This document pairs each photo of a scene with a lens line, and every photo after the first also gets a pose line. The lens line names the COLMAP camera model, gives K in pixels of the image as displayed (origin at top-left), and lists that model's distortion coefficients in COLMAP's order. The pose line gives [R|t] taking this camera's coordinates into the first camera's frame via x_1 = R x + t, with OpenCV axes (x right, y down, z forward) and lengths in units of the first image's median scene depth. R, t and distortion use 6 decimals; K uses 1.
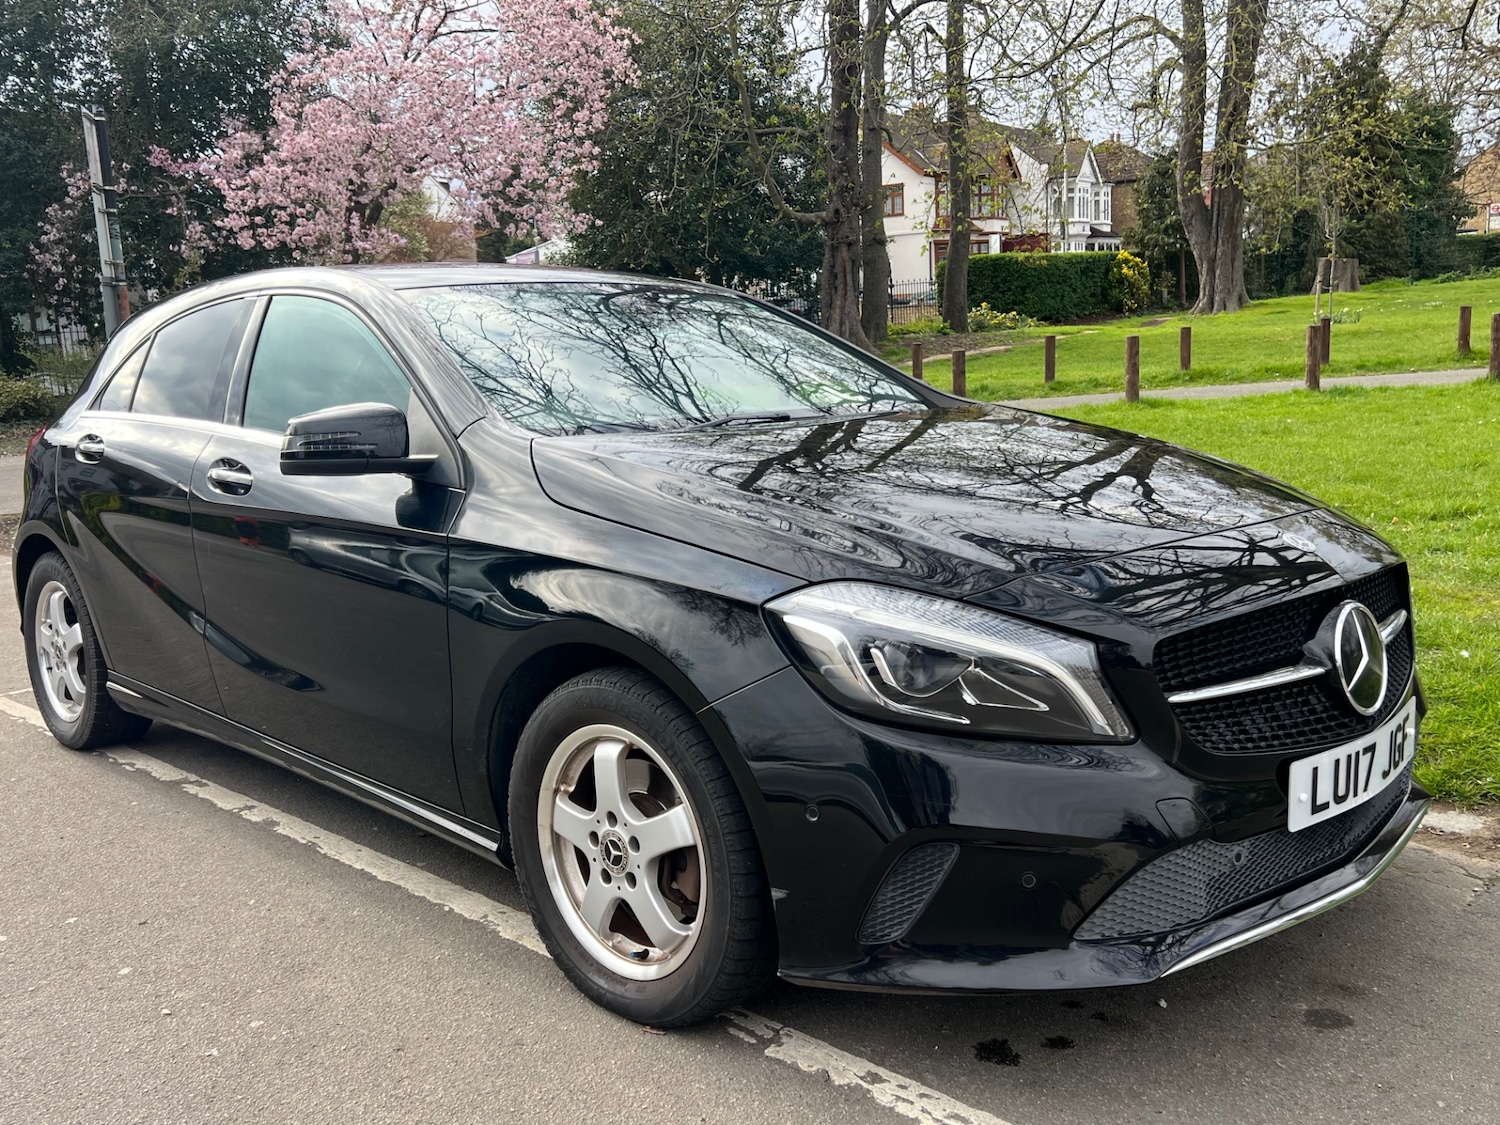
lens RADIAL K [[1449.8, 0, 753.0], [0, 1449.8, 557.5], [0, 0, 1]] dist [0.060996, -0.090509]
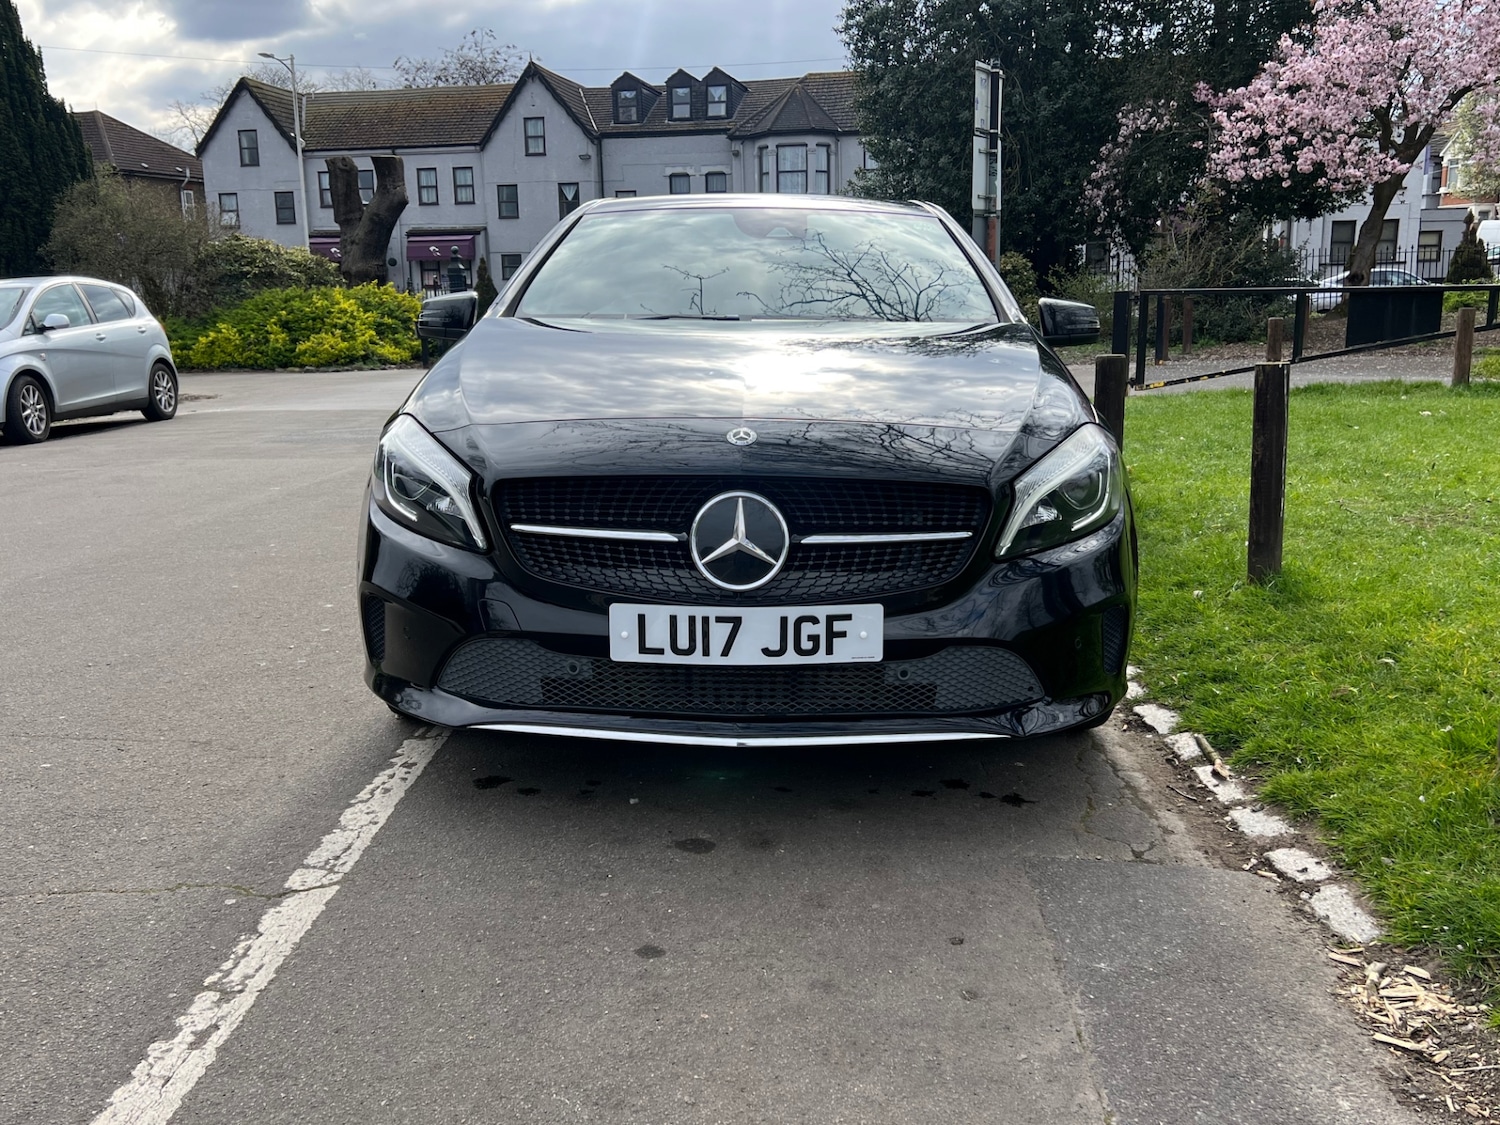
lens RADIAL K [[1455.3, 0, 692.4], [0, 1455.3, 528.3], [0, 0, 1]] dist [0.066875, -0.005805]
pose [[0.671020, 0.153910, -0.725289, 0.791714], [-0.136420, 0.987146, 0.083266, -0.020066], [0.728781, 0.043071, 0.683391, 0.128205]]
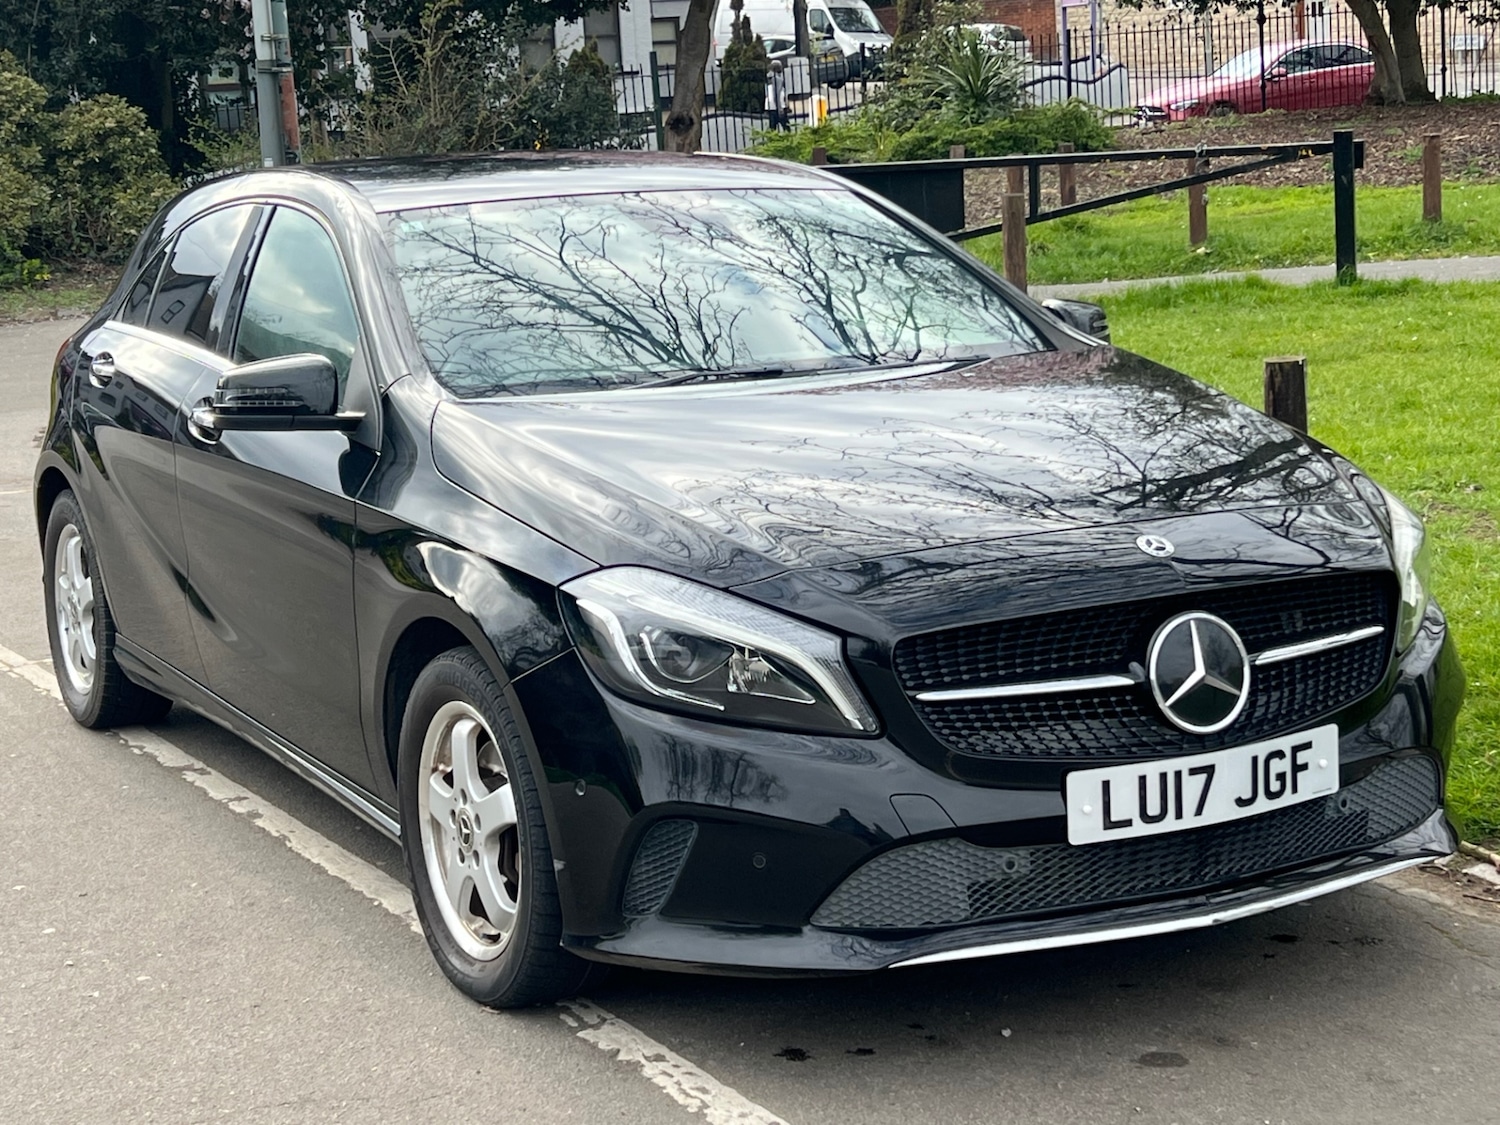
lens RADIAL K [[2863.5, 0, 725.6], [0, 2863.5, 562.4], [0, 0, 1]] dist [0.180318, -0.436269]
pose [[0.954404, 0.042738, -0.295444, 0.434456], [-0.035285, 0.998911, 0.030515, -0.030423], [0.296426, -0.018699, 0.954873, -0.546804]]
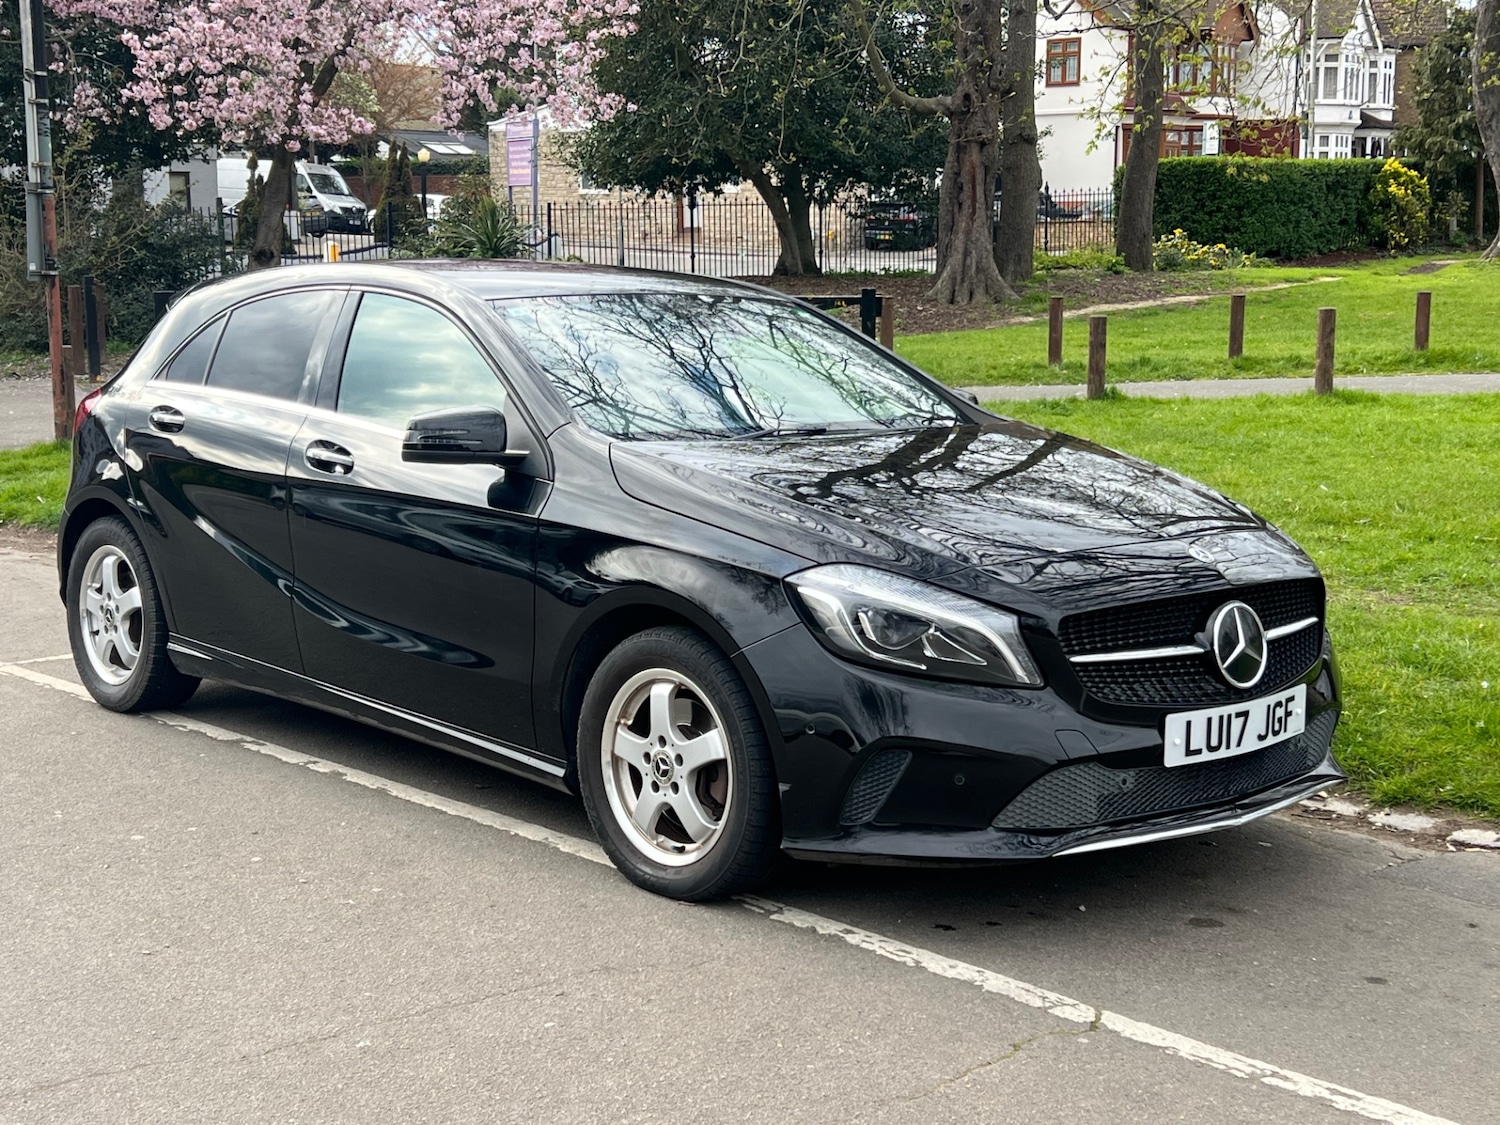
lens RADIAL K [[2276.3, 0, 750.0], [0, 2276.3, 562.5], [0, 0, 1]] dist [0.179365, -0.699947]
pose [[0.998011, 0.050695, -0.037465, 0.033212], [-0.051062, 0.998656, -0.008902, 0.023353], [0.036963, 0.010797, 0.999258, -0.697353]]
